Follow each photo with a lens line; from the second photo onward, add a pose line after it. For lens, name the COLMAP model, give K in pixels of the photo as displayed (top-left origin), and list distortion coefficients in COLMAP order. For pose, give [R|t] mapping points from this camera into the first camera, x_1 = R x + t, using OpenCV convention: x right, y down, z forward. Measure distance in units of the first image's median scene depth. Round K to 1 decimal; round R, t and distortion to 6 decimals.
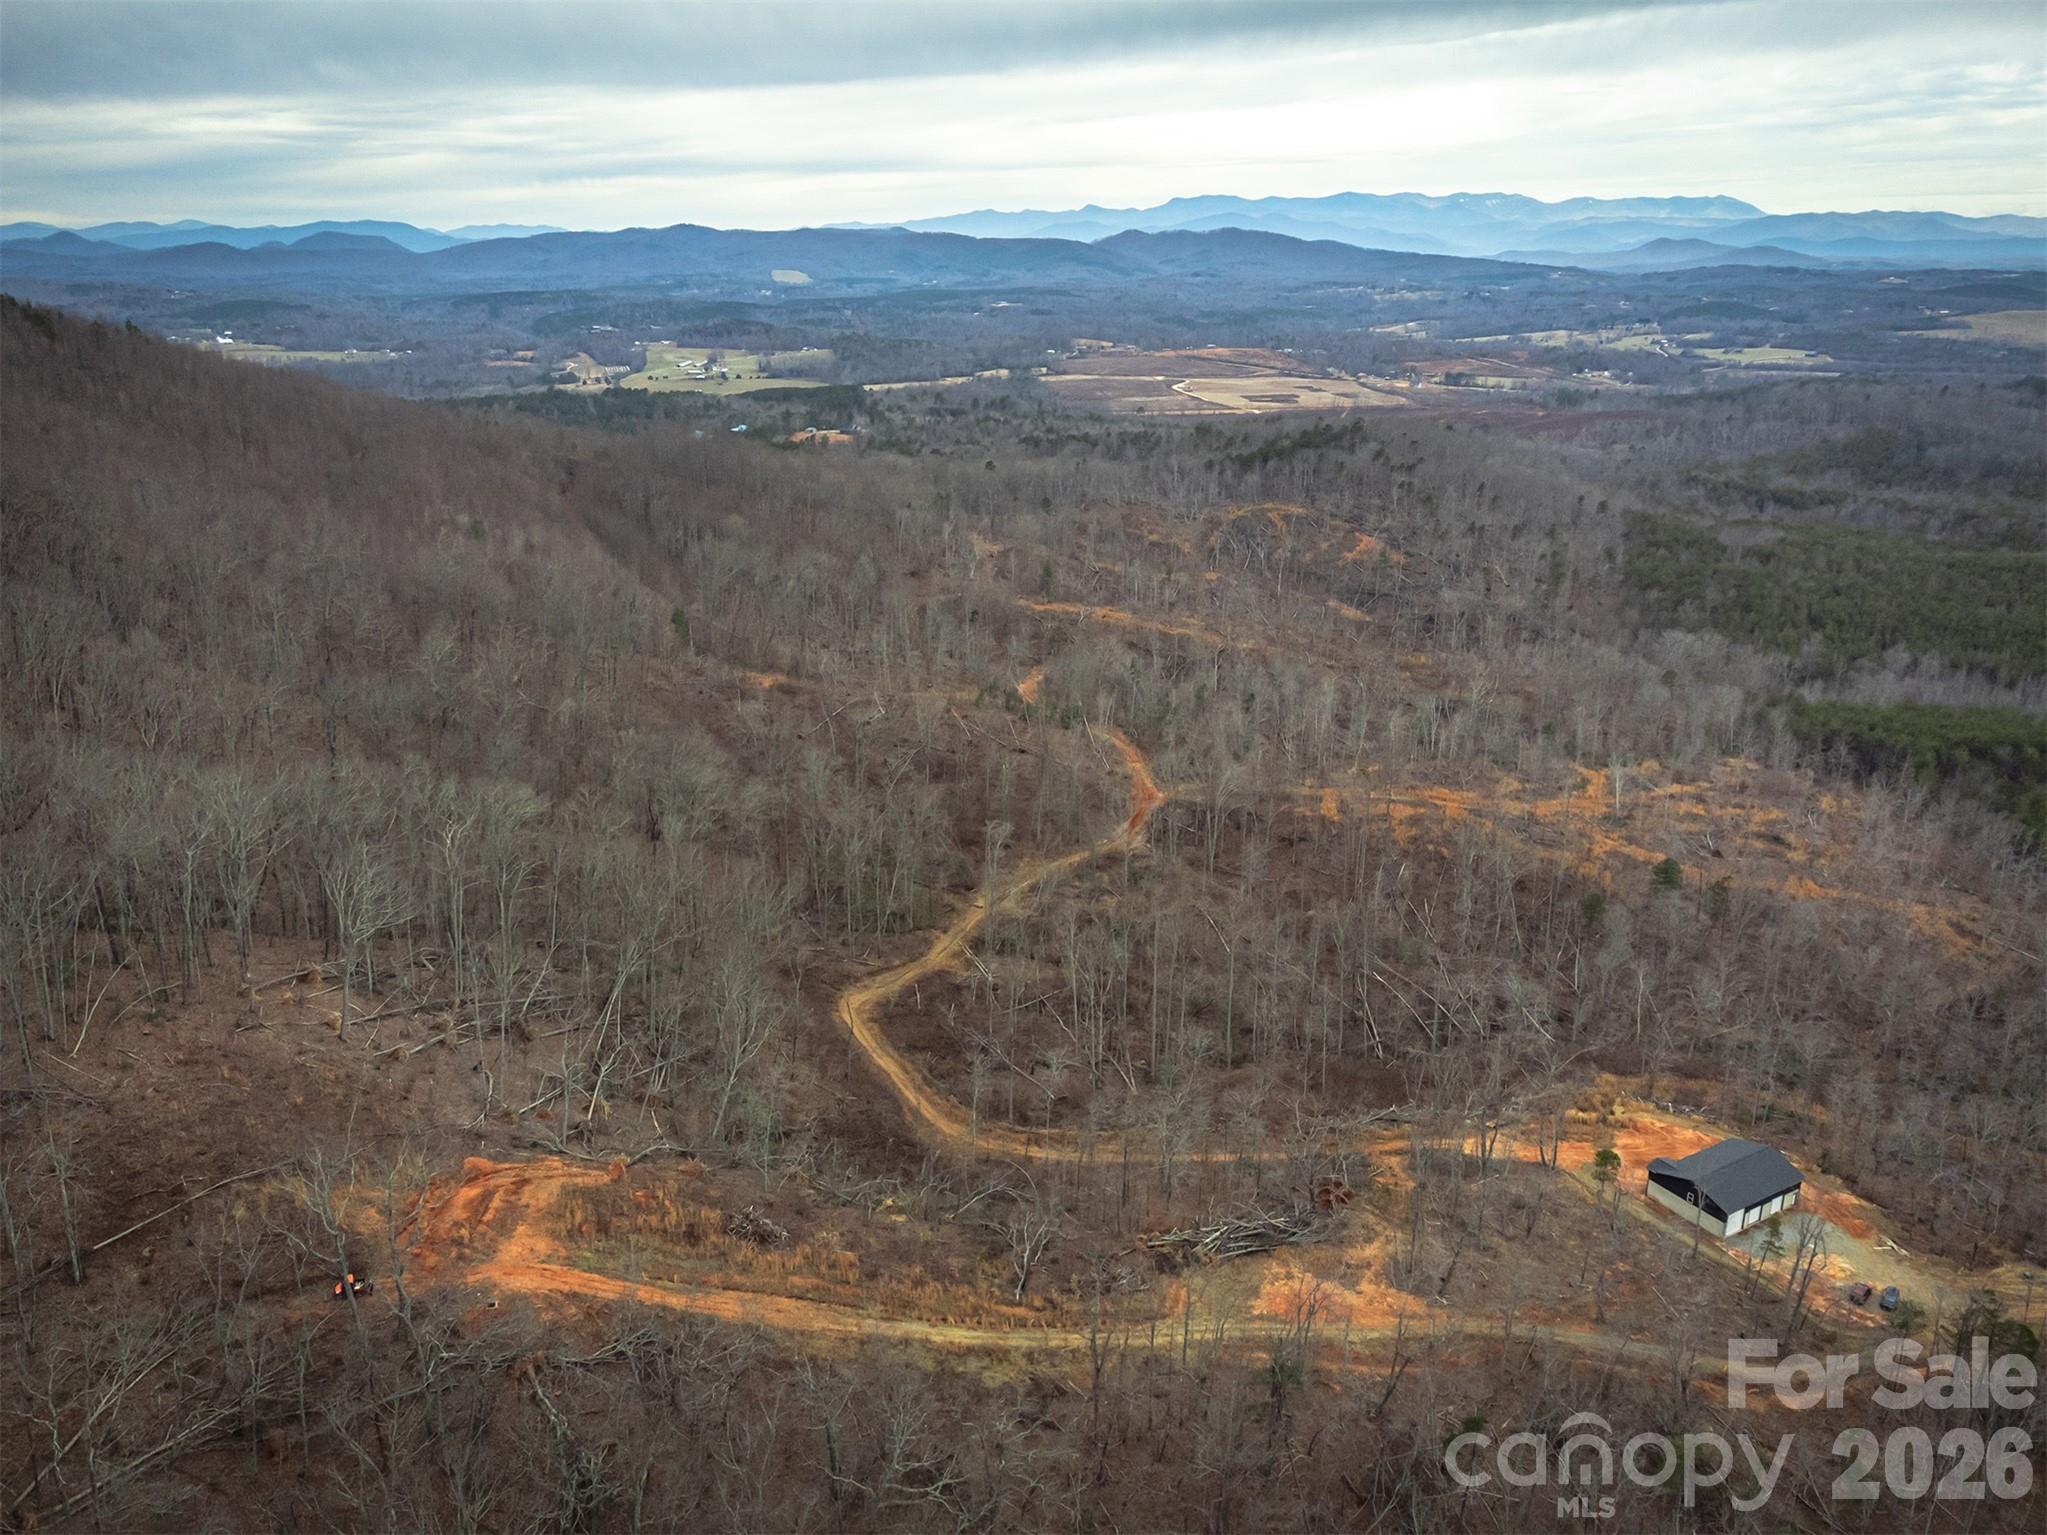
lens RADIAL K [[1537.9, 0, 1031.0], [0, 1537.9, 751.6], [0, 0, 1]] dist [0.001596, 0.016775]
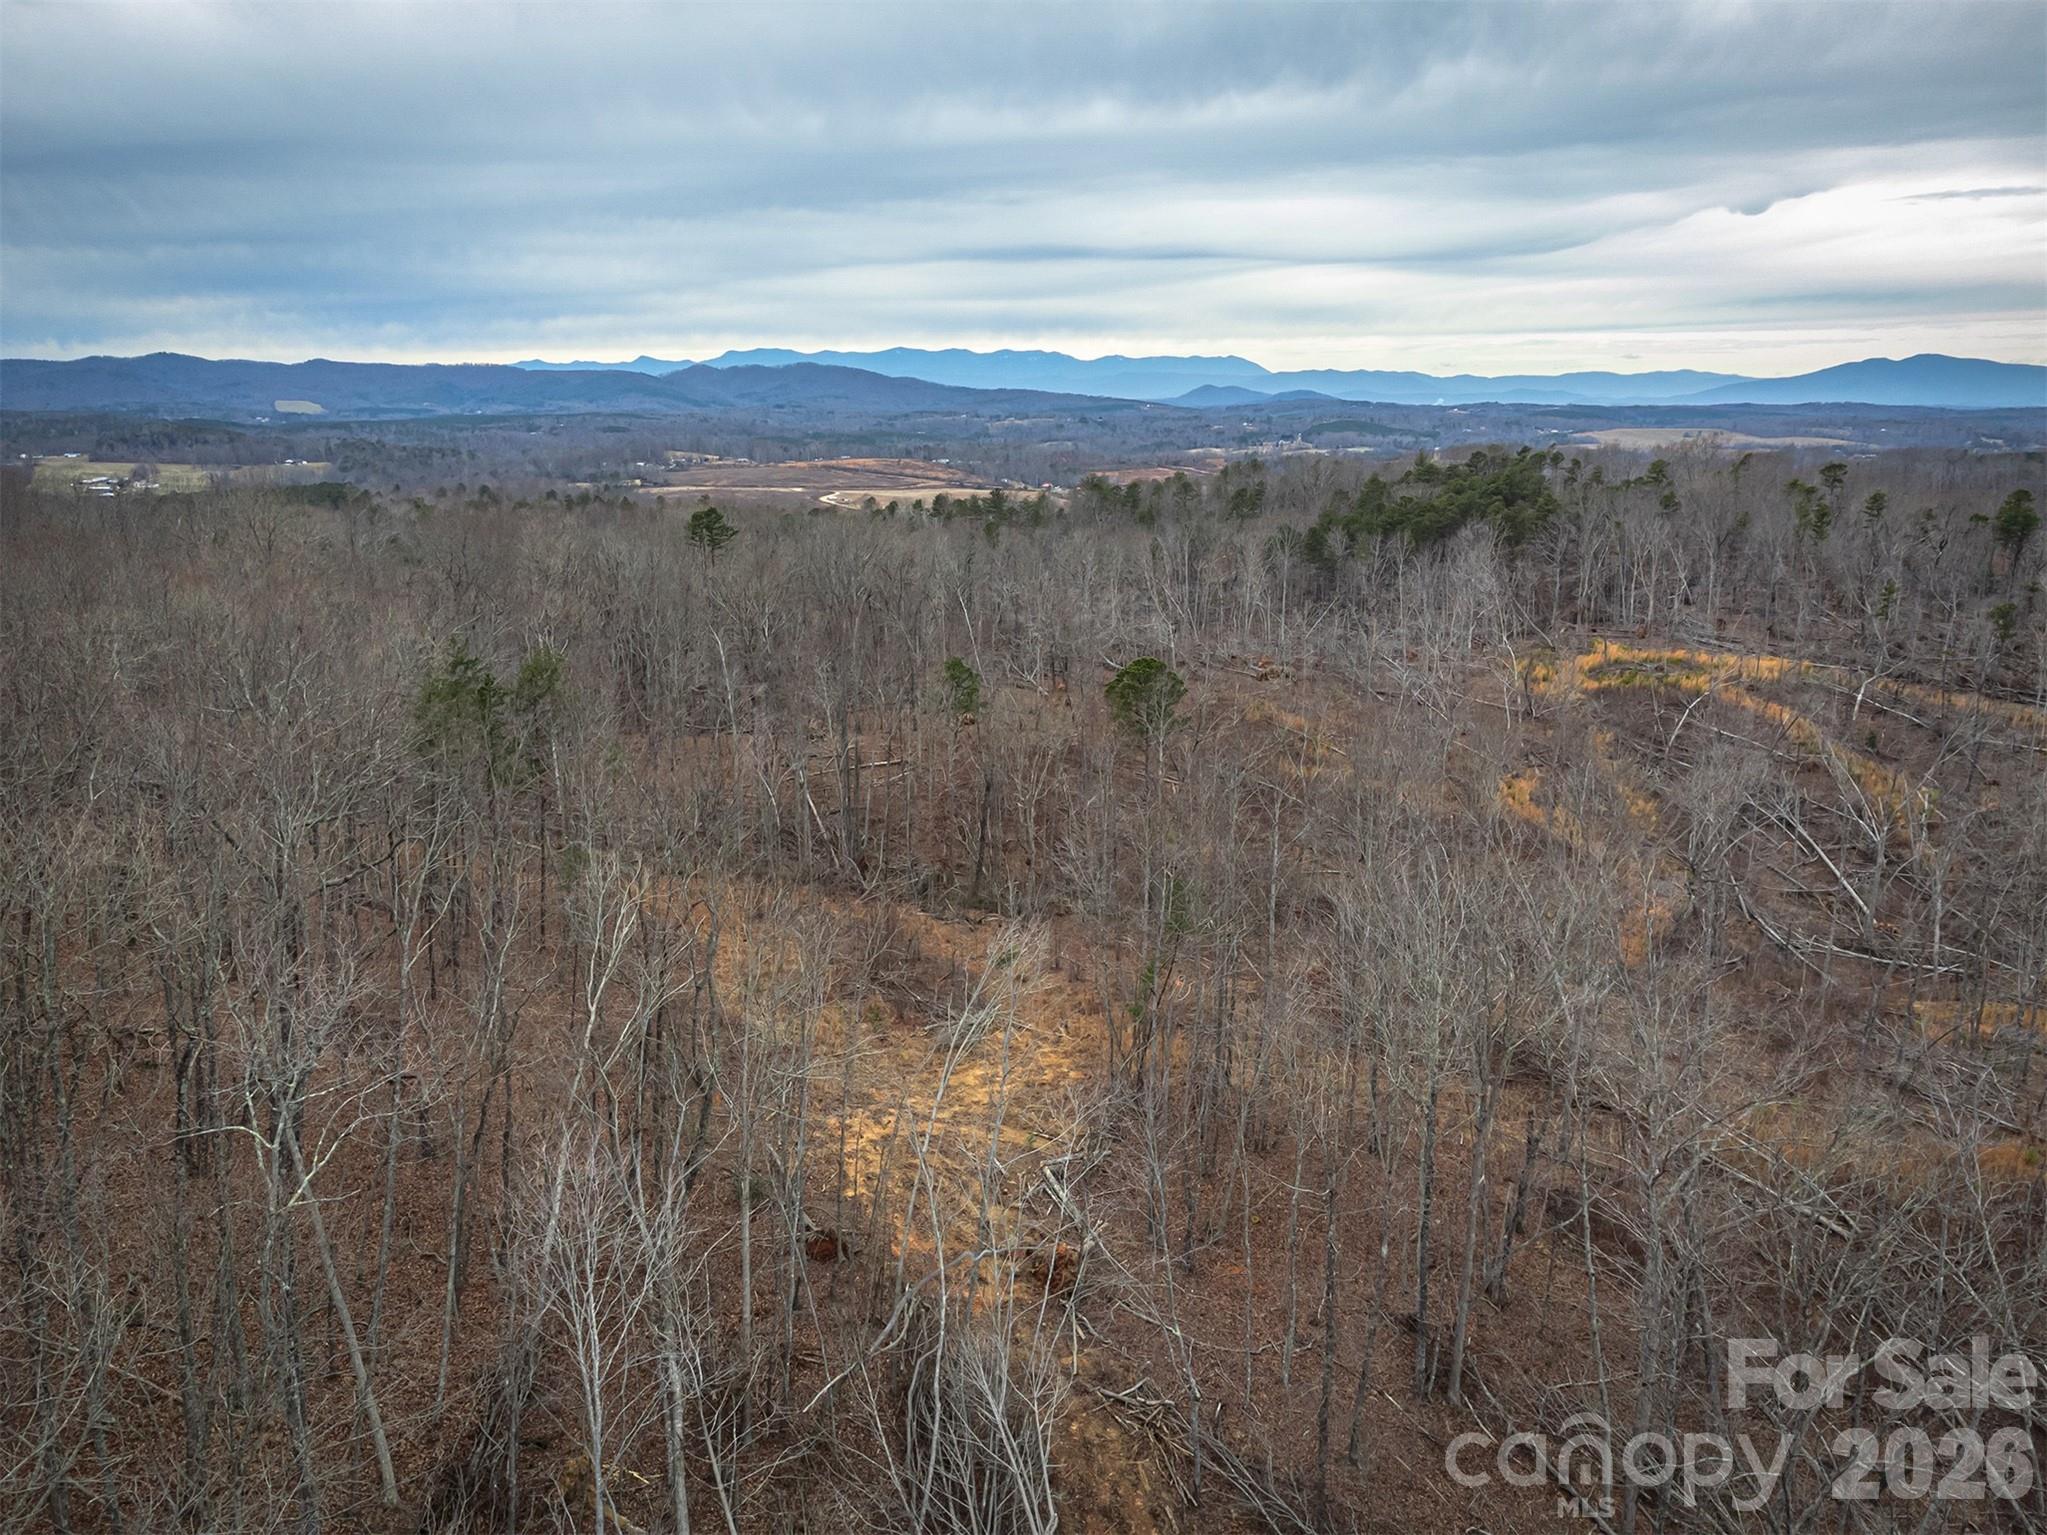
lens RADIAL K [[1535.8, 0, 1023.5], [0, 1535.8, 767.5], [0, 0, 1]] dist [-0.000568, 0.029157]
pose [[0.963258, -0.057786, 0.262288, -0.013184], [0.079292, 0.994236, -0.072158, -0.042918], [-0.256606, 0.090304, 0.962288, 0.245985]]
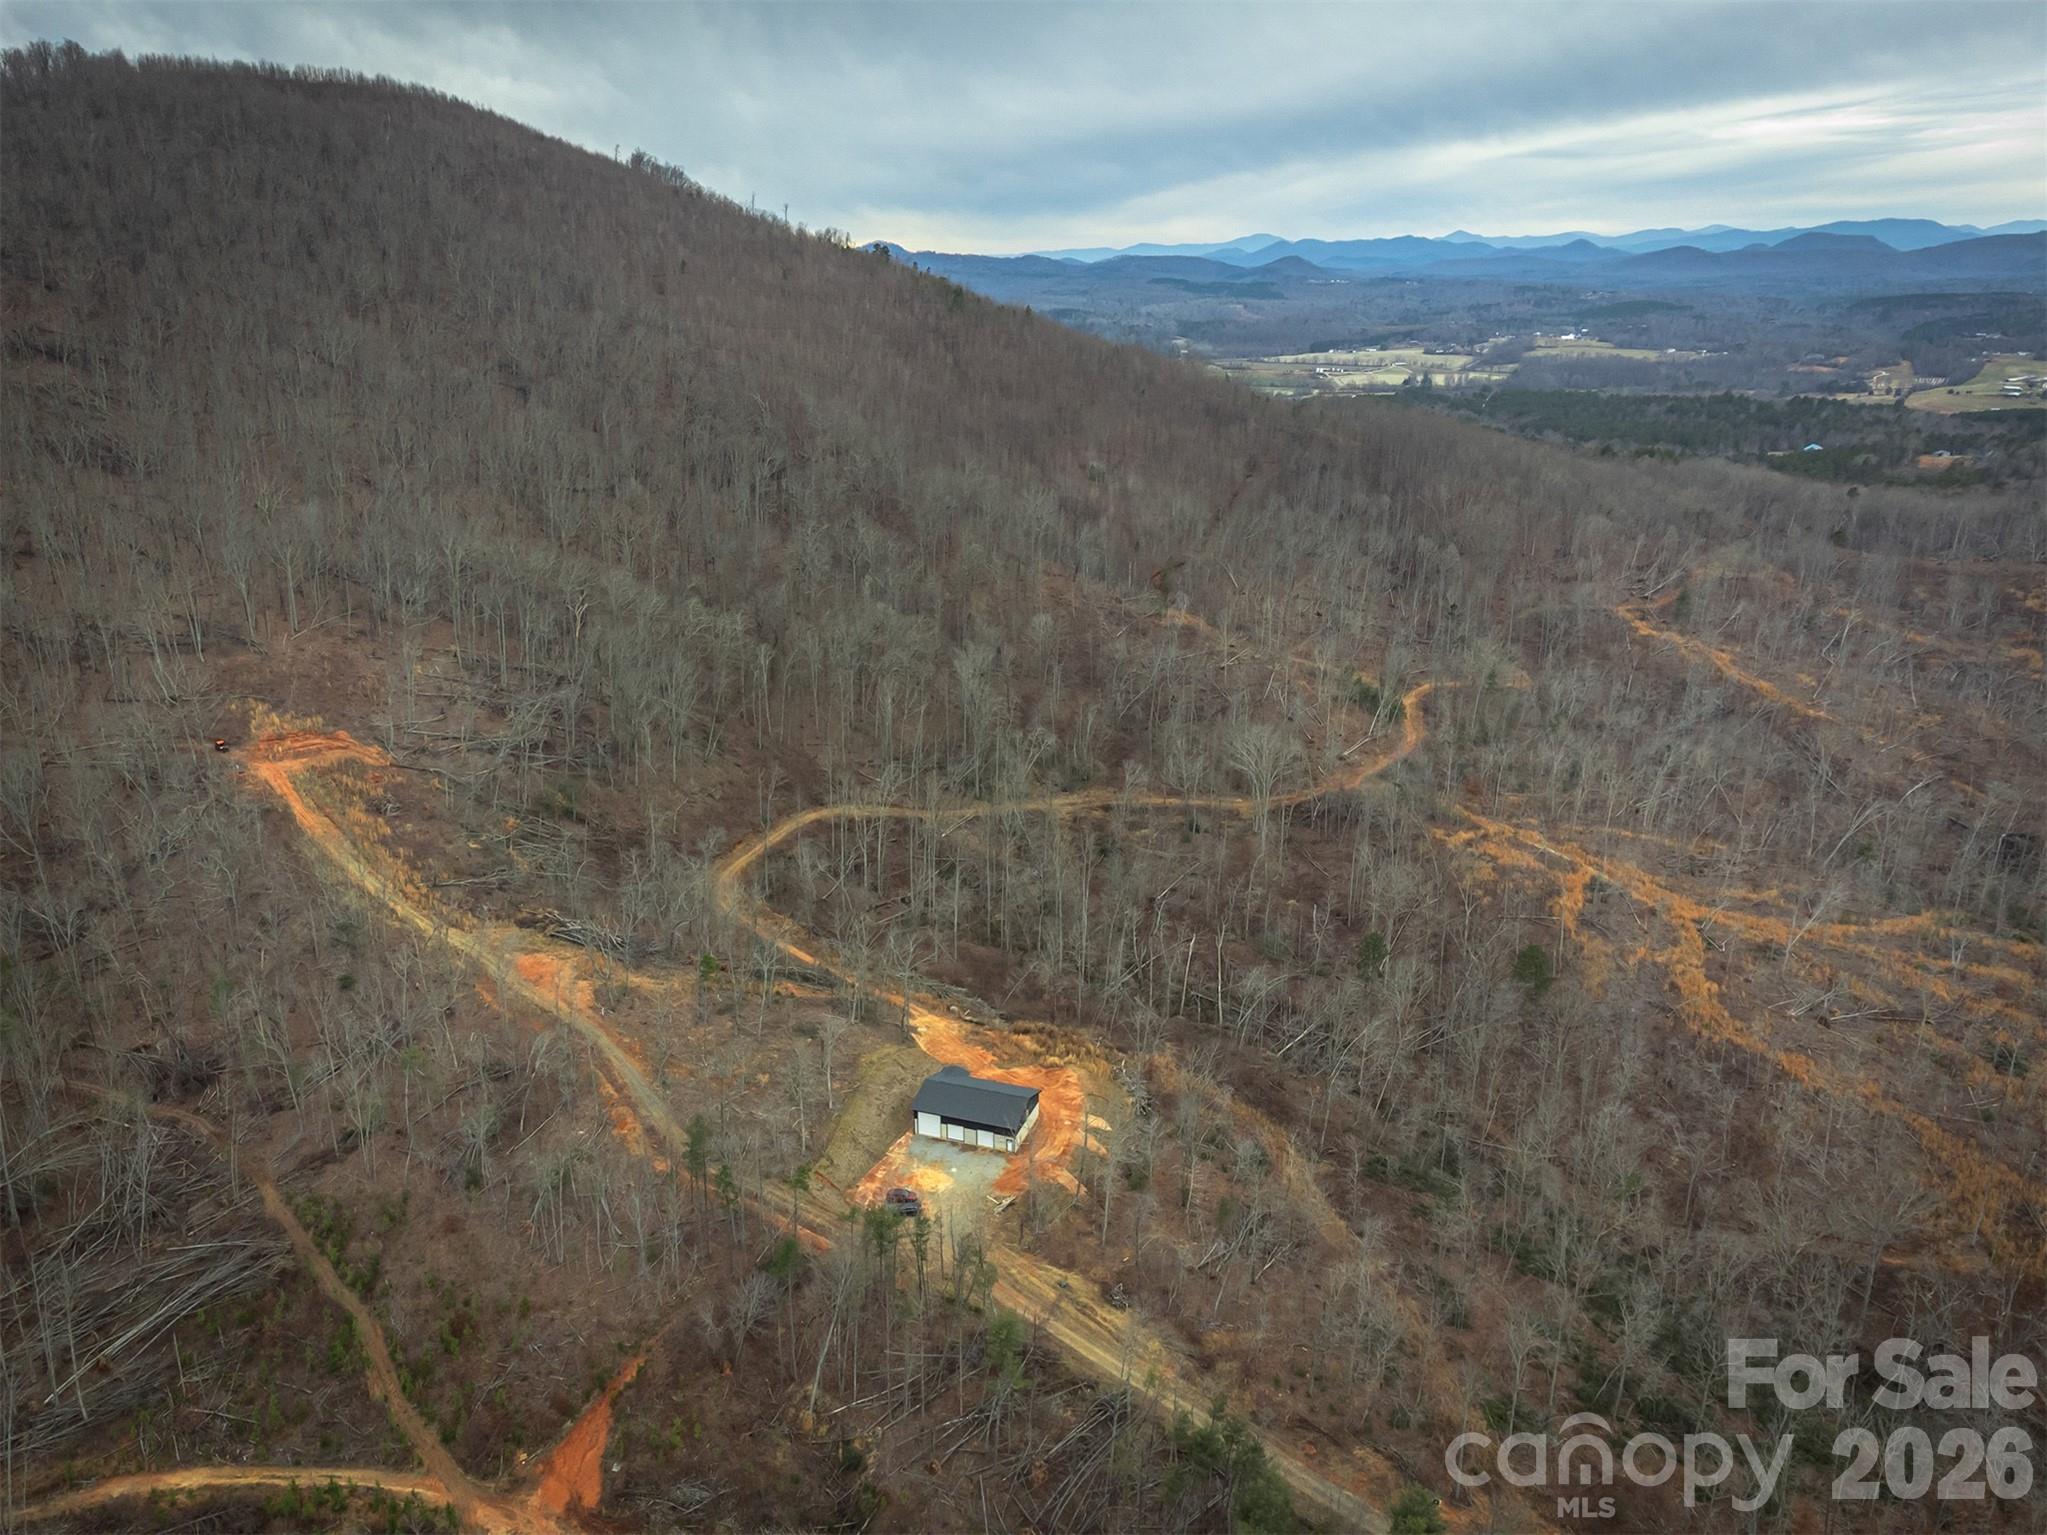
lens RADIAL K [[1535.8, 0, 1023.5], [0, 1535.8, 767.5], [0, 0, 1]] dist [-0.000568, 0.029157]
pose [[0.632970, 0.241292, -0.735613, 0.110924], [-0.234949, 0.965246, 0.114449, -0.007746], [0.737664, 0.100389, 0.667664, 0.024859]]
